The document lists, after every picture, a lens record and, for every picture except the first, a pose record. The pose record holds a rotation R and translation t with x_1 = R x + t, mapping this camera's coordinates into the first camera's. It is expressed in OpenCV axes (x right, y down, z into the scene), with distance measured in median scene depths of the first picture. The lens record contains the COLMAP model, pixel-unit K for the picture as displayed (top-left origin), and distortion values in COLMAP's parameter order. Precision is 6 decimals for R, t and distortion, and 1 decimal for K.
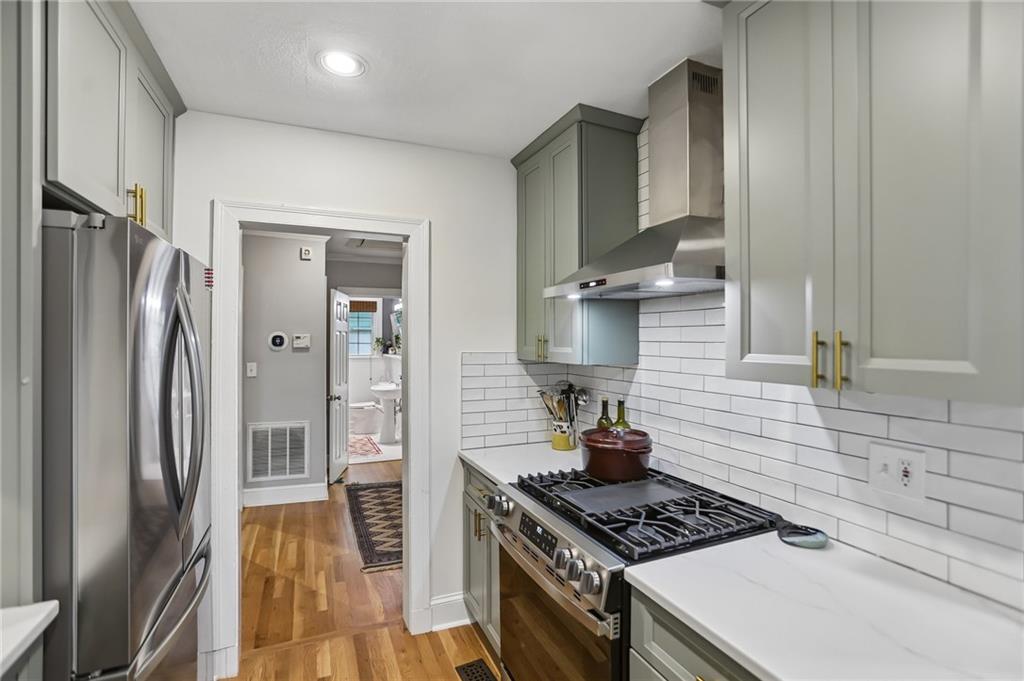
lens RADIAL K [[473.9, 0, 515.9], [0, 473.9, 336.8], [0, 0, 1]] dist [-0.060526, 0.025122]
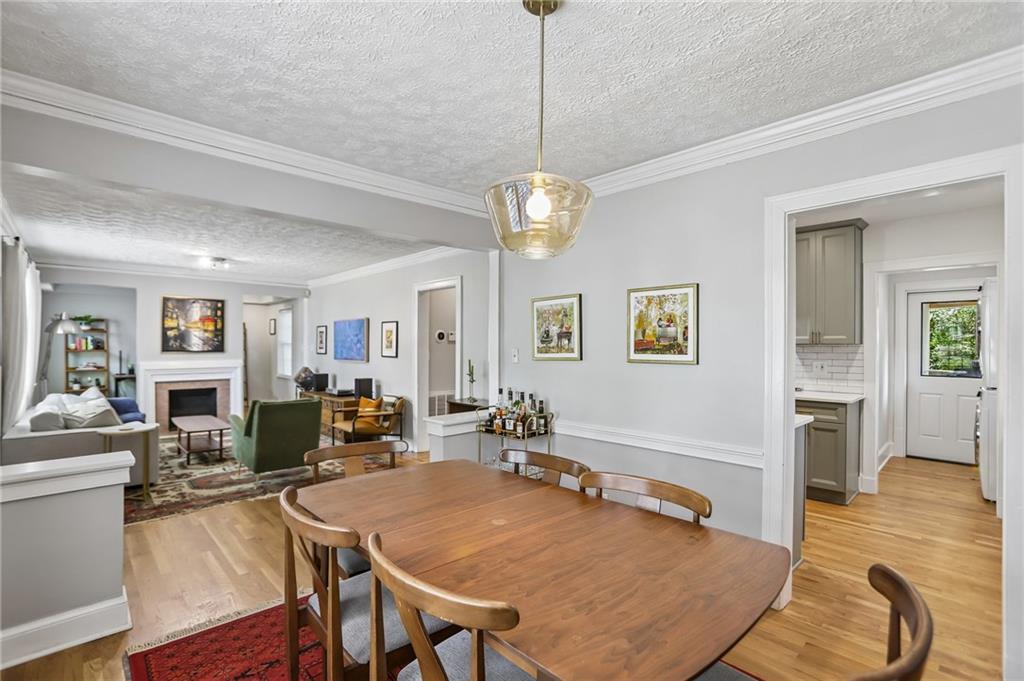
lens RADIAL K [[473.9, 0, 513.2], [0, 473.9, 345.1], [0, 0, 1]] dist [-0.060526, 0.025122]
pose [[0.933994, 0.003167, 0.357275, -0.828400], [-0.003166, 0.999995, -0.000589, 0.037804], [-0.357275, -0.000581, 0.933999, -0.471094]]
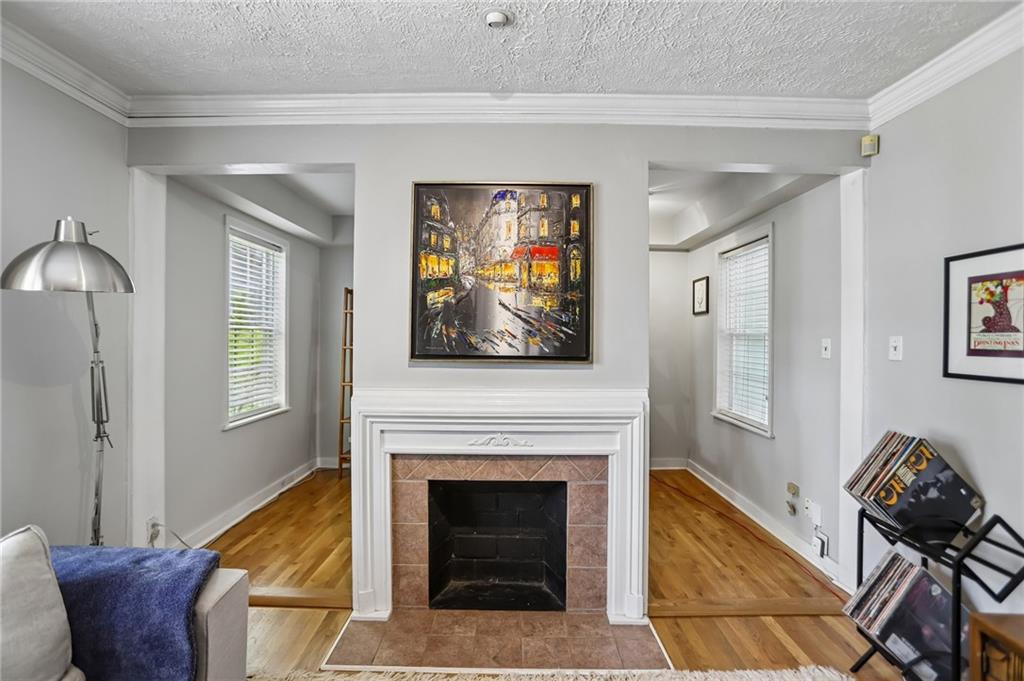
lens RADIAL K [[473.9, 0, 505.0], [0, 473.9, 334.0], [0, 0, 1]] dist [-0.060526, 0.025122]
pose [[0.918482, 0.004482, -0.395438, -1.104177], [-0.005769, 0.999981, -0.002064, 0.038339], [0.395421, 0.004177, 0.918491, 1.056346]]
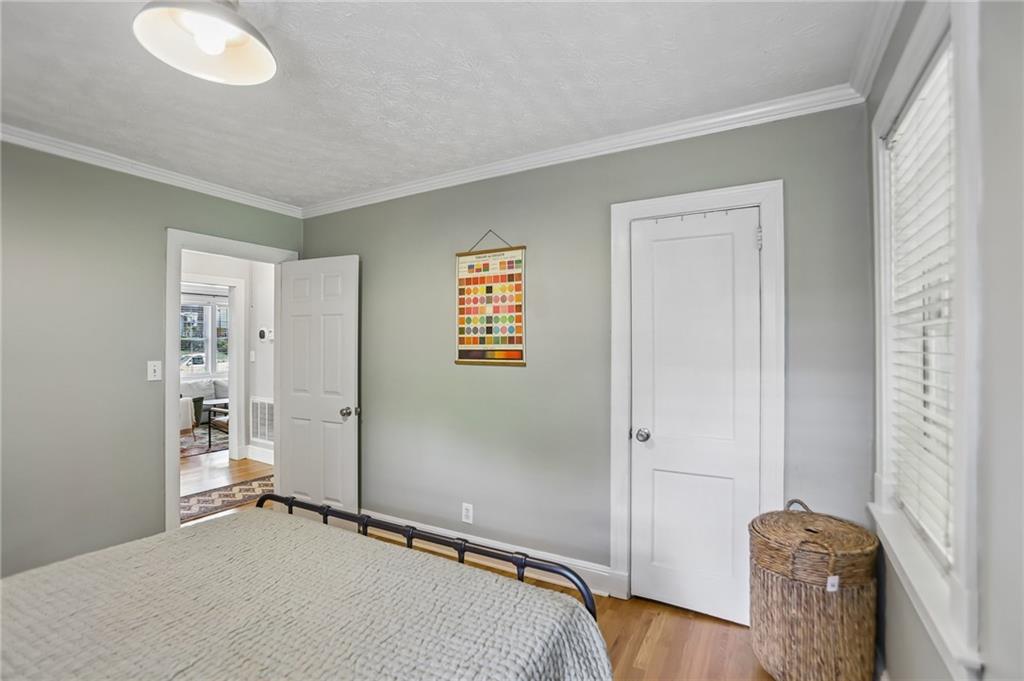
lens RADIAL K [[473.9, 0, 509.1], [0, 473.9, 342.7], [0, 0, 1]] dist [-0.060526, 0.025122]
pose [[0.608729, -0.001534, -0.793377, 0.915591], [0.003506, 0.999994, 0.000757, 0.033099], [0.793371, -0.003242, 0.608730, 0.757285]]
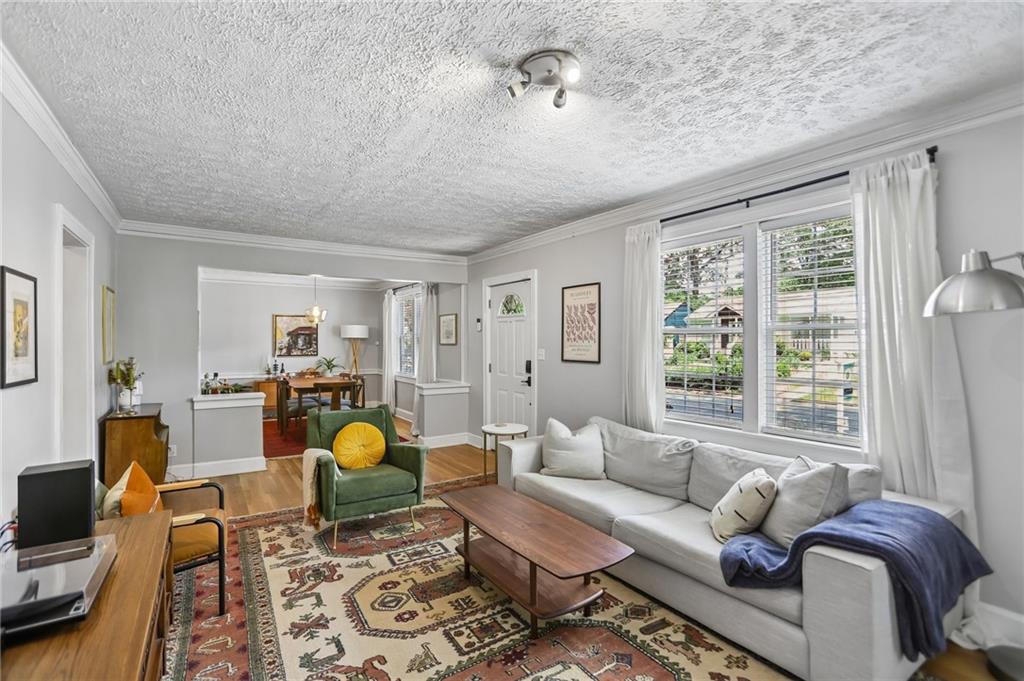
lens RADIAL K [[473.9, 0, 503.6], [0, 473.9, 340.8], [0, 0, 1]] dist [-0.060526, 0.025122]
pose [[-0.985276, 0.000519, -0.170973, -1.060574], [0.000096, 0.999997, 0.002481, 0.030850], [0.170974, 0.002428, -0.985273, 1.612435]]
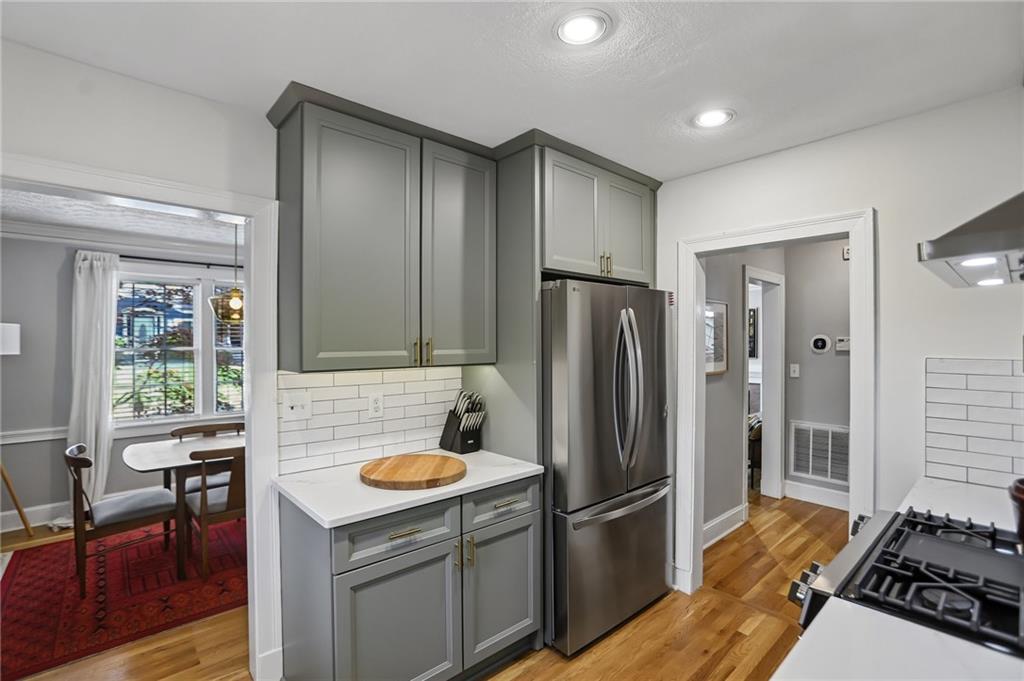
lens RADIAL K [[473.9, 0, 504.0], [0, 473.9, 340.5], [0, 0, 1]] dist [-0.060526, 0.025122]
pose [[0.312678, -0.004954, -0.949846, 0.233666], [0.006997, 0.999971, -0.002912, -0.000214], [0.949833, -0.005736, 0.312704, 0.031539]]
